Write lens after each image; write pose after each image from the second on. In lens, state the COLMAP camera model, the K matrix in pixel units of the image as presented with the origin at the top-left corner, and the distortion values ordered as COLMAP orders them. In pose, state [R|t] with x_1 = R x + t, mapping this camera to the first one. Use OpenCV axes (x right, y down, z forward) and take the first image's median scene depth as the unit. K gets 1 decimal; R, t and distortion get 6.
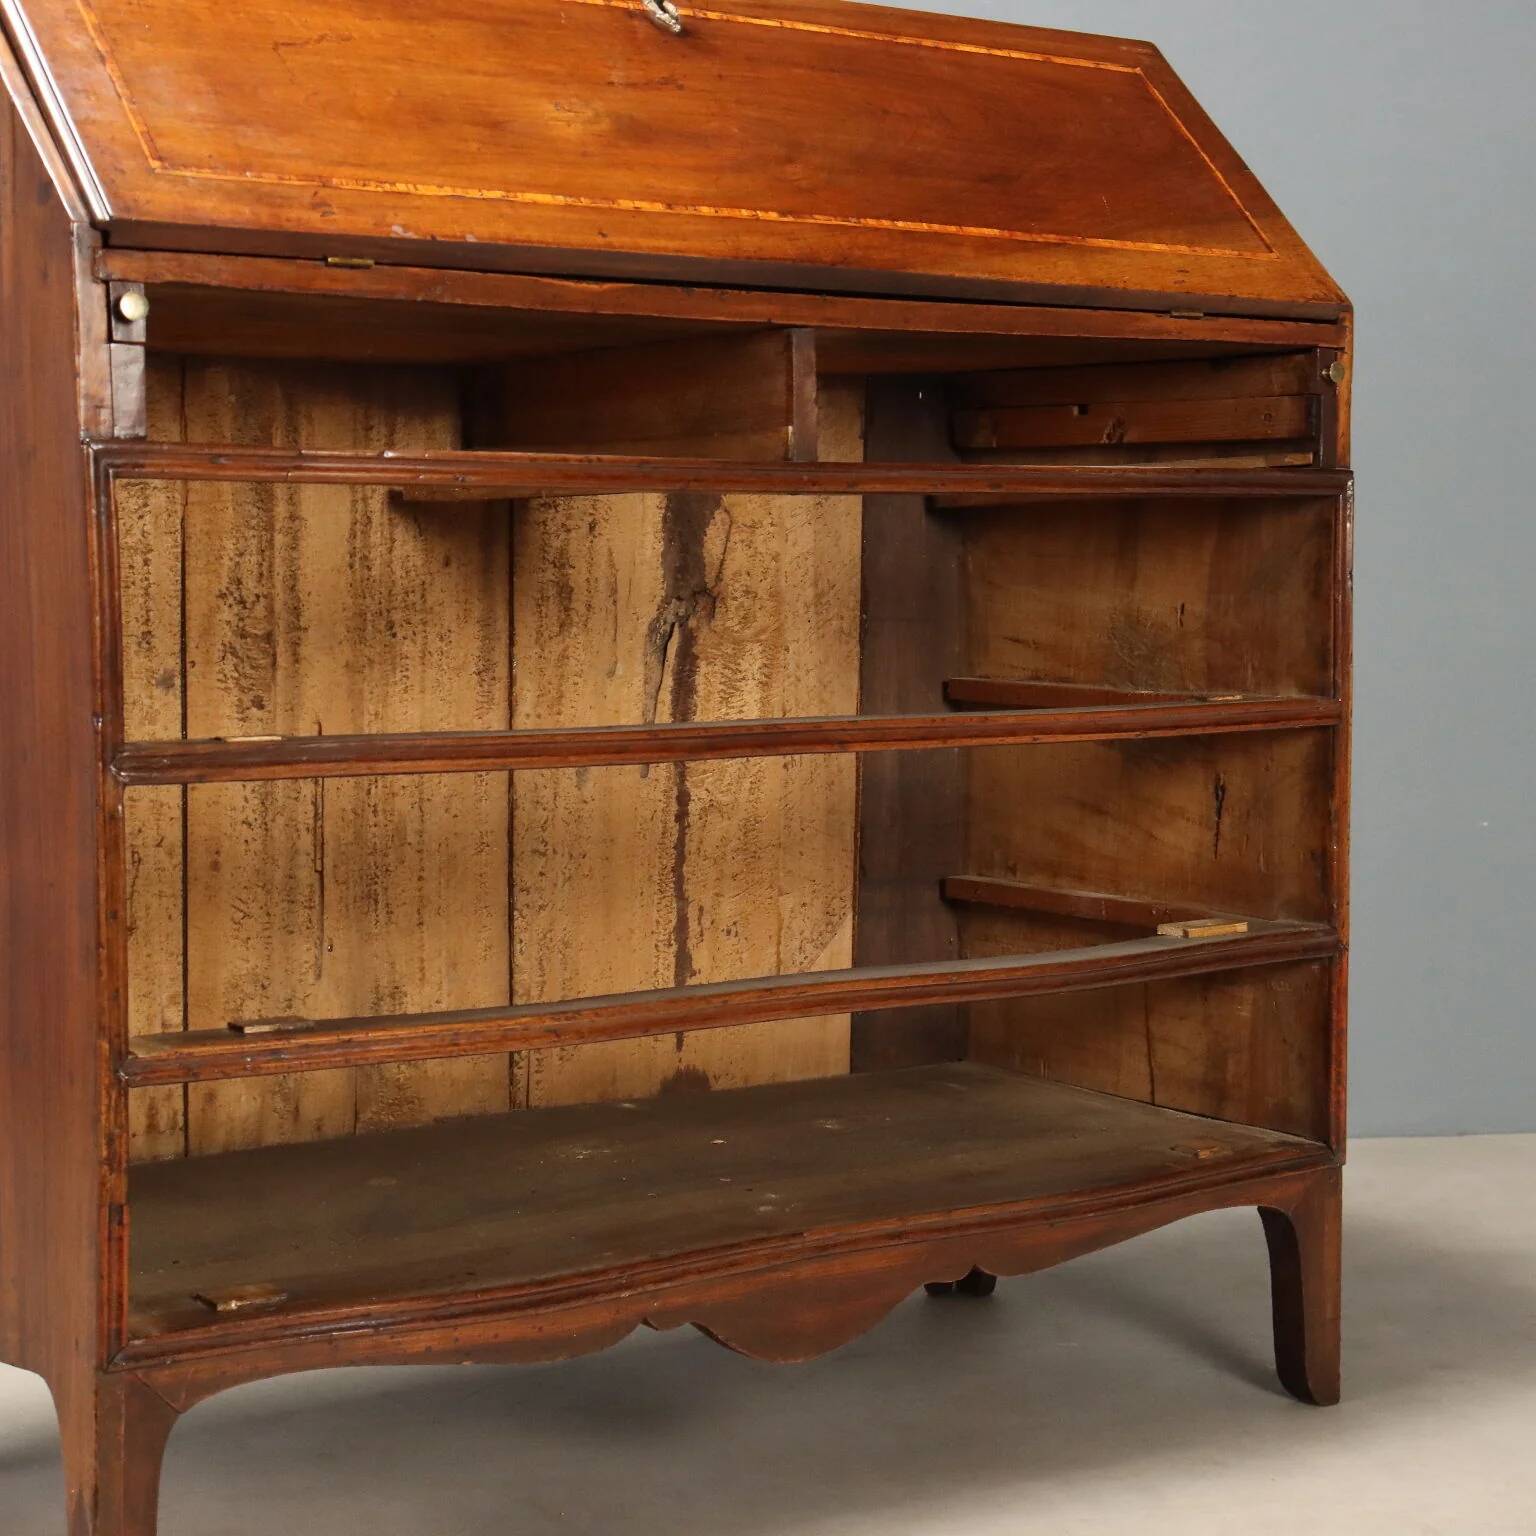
lens RADIAL K [[2979.0, 0, 747.2], [0, 2979.0, 770.5], [0, 0, 1]] dist [0.010082, 0.000000]
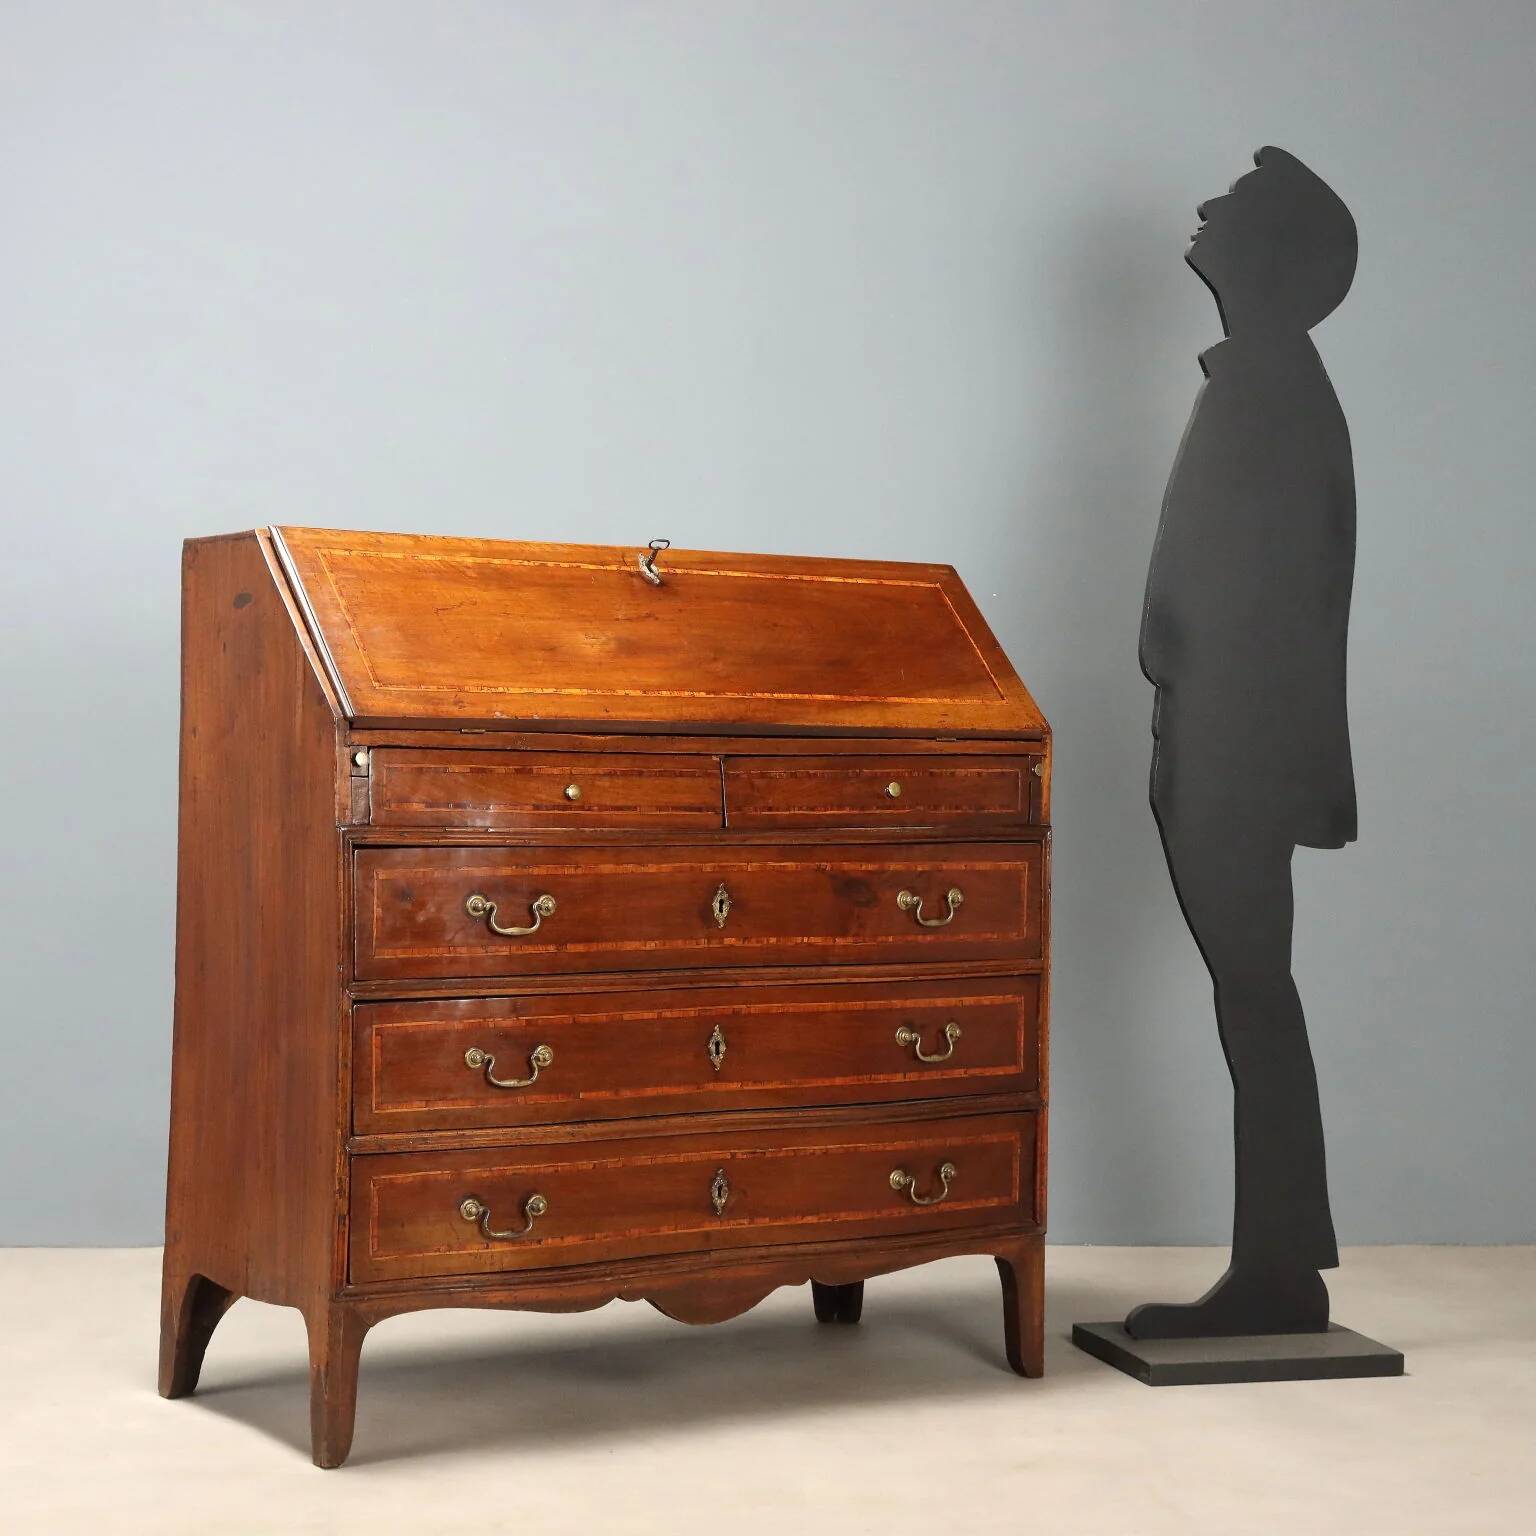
lens RADIAL K [[2979.0, 0, 746.1], [0, 2979.0, 790.0], [0, 0, 1]] dist [0.010082, 0.000000]
pose [[0.999032, 0.015722, -0.041082, 0.114267], [-0.018153, 0.998064, -0.059494, -0.018309], [0.040067, 0.060182, 0.997383, -0.847601]]
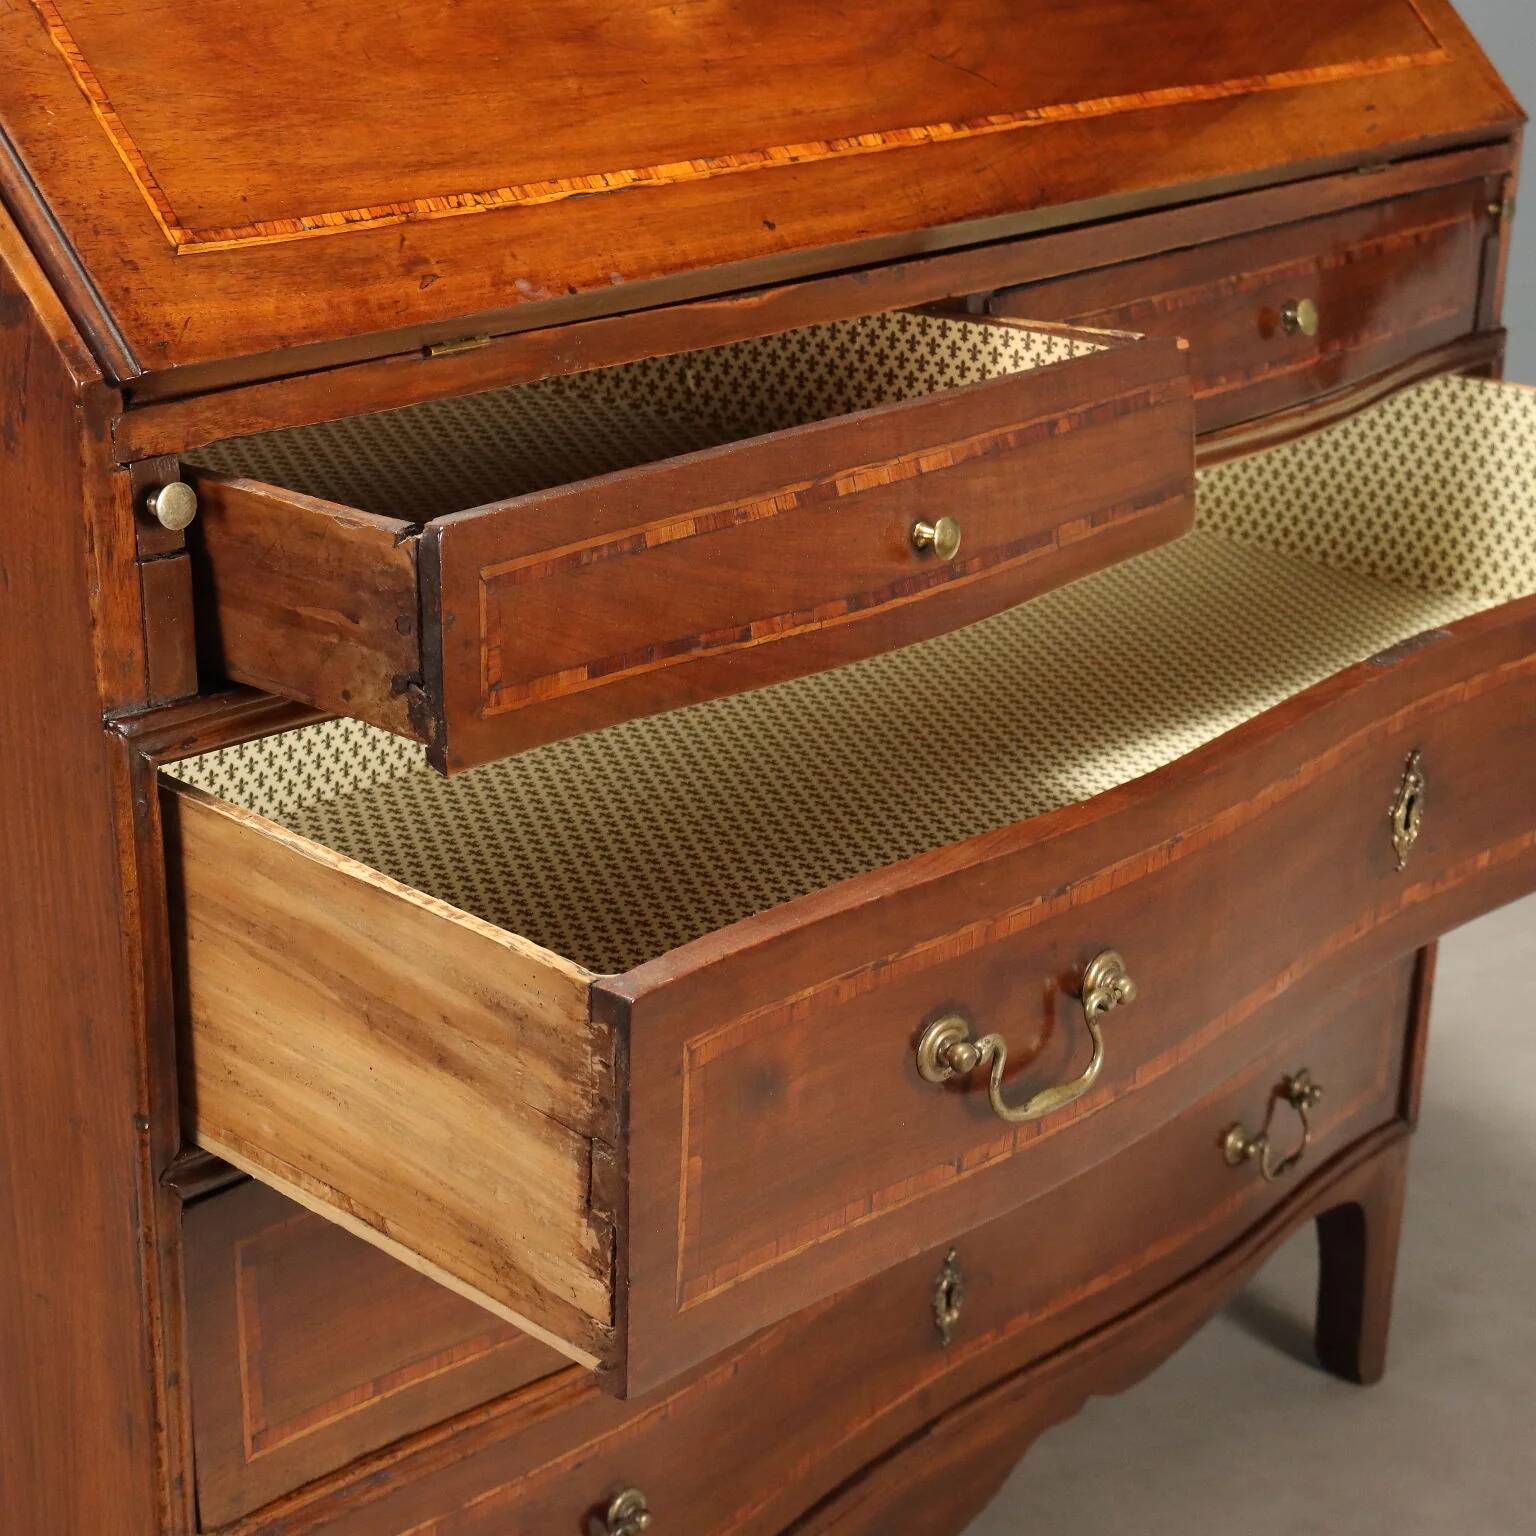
lens RADIAL K [[2979.0, 0, 759.1], [0, 2979.0, 766.9], [0, 0, 1]] dist [0.010082, 0.000000]
pose [[0.971529, -0.057474, 0.229843, -0.203377], [-0.007887, 0.961746, 0.273829, -0.237157], [-0.236788, -0.267845, 0.933911, 0.333899]]
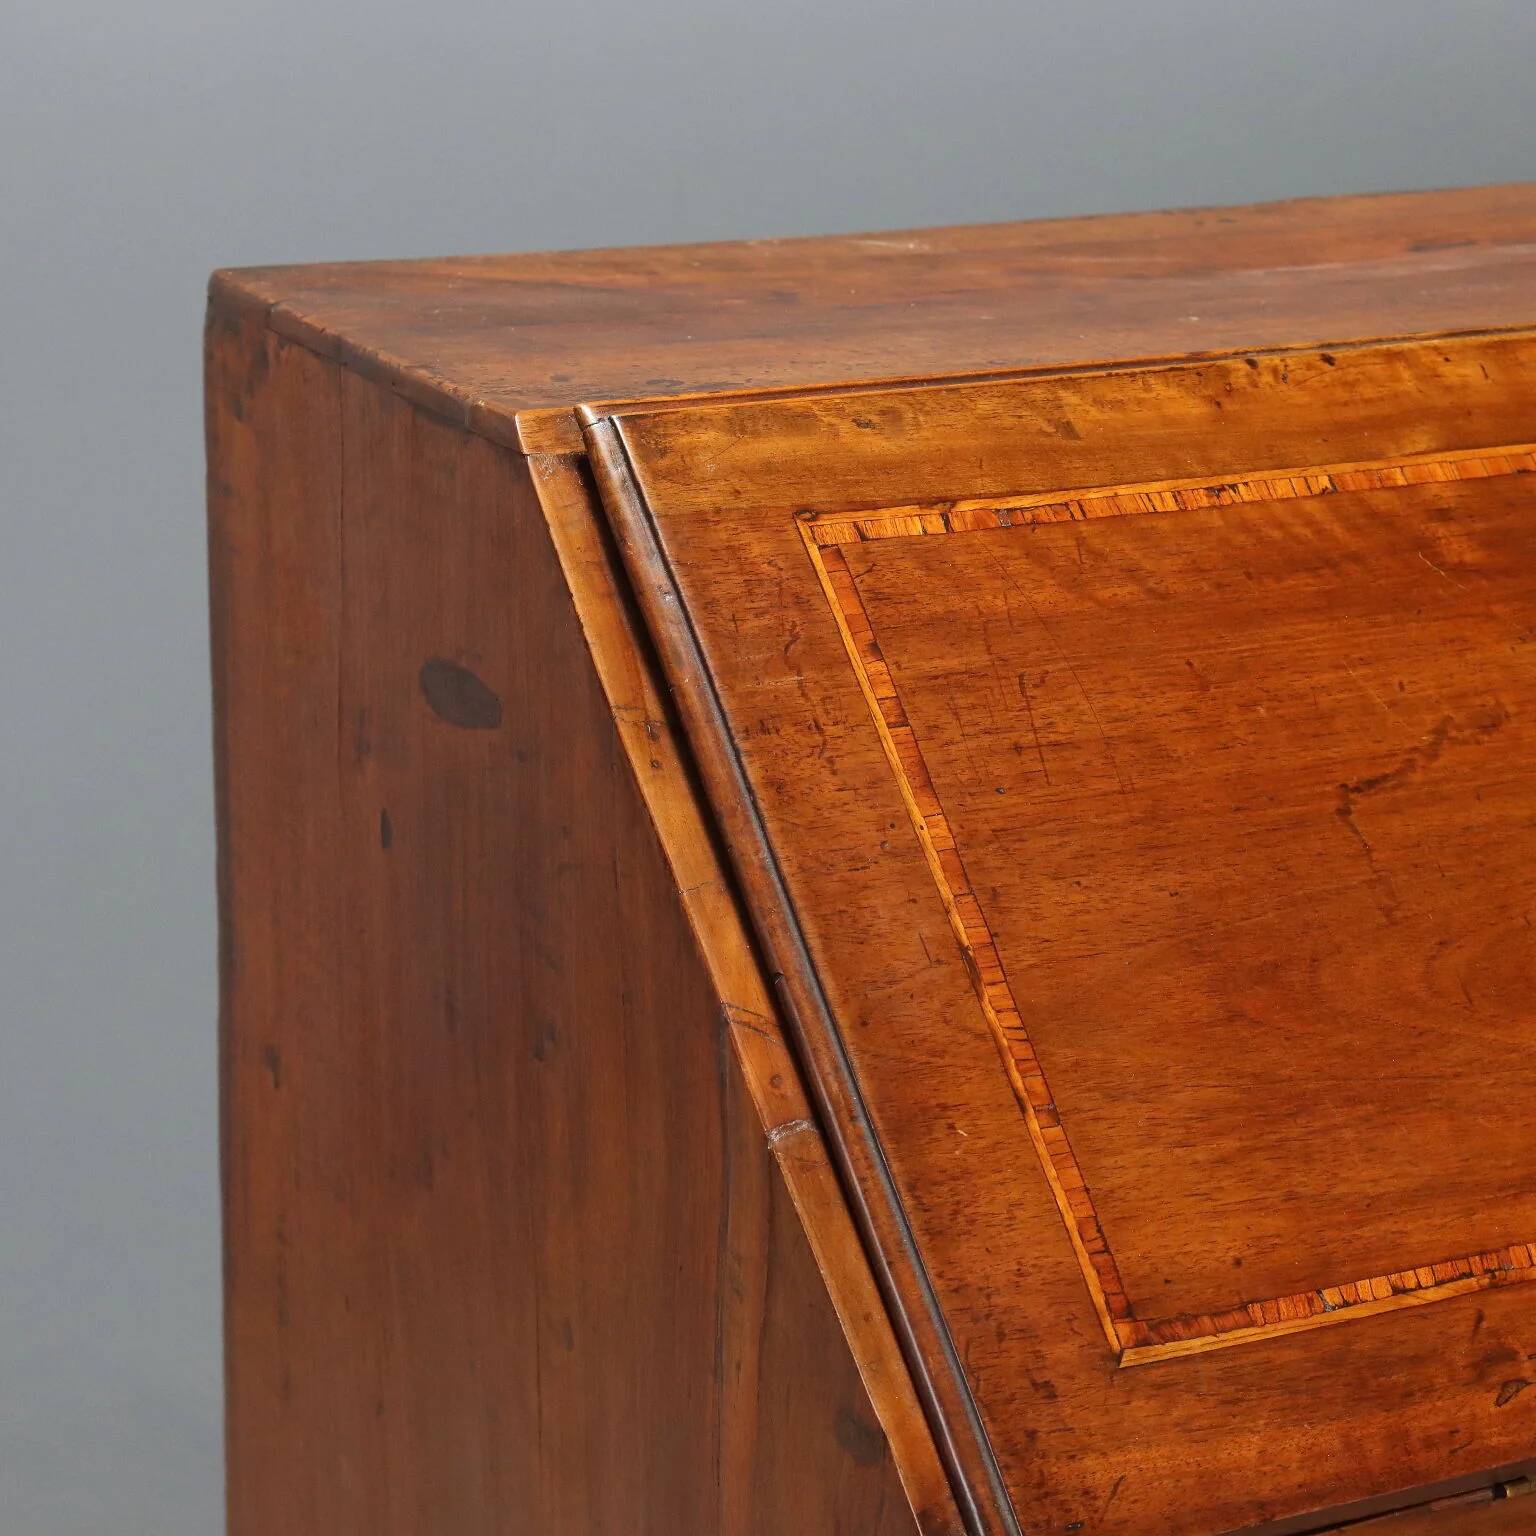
lens RADIAL K [[4012.7, 0, 773.1], [0, 4012.7, 828.3], [0, 0, 1]] dist [0.036703, 0.000000]
pose [[0.992431, 0.054823, -0.109885, -0.168218], [-0.027966, 0.972203, 0.232465, -0.352195], [0.119575, -0.227632, 0.966378, 0.428881]]
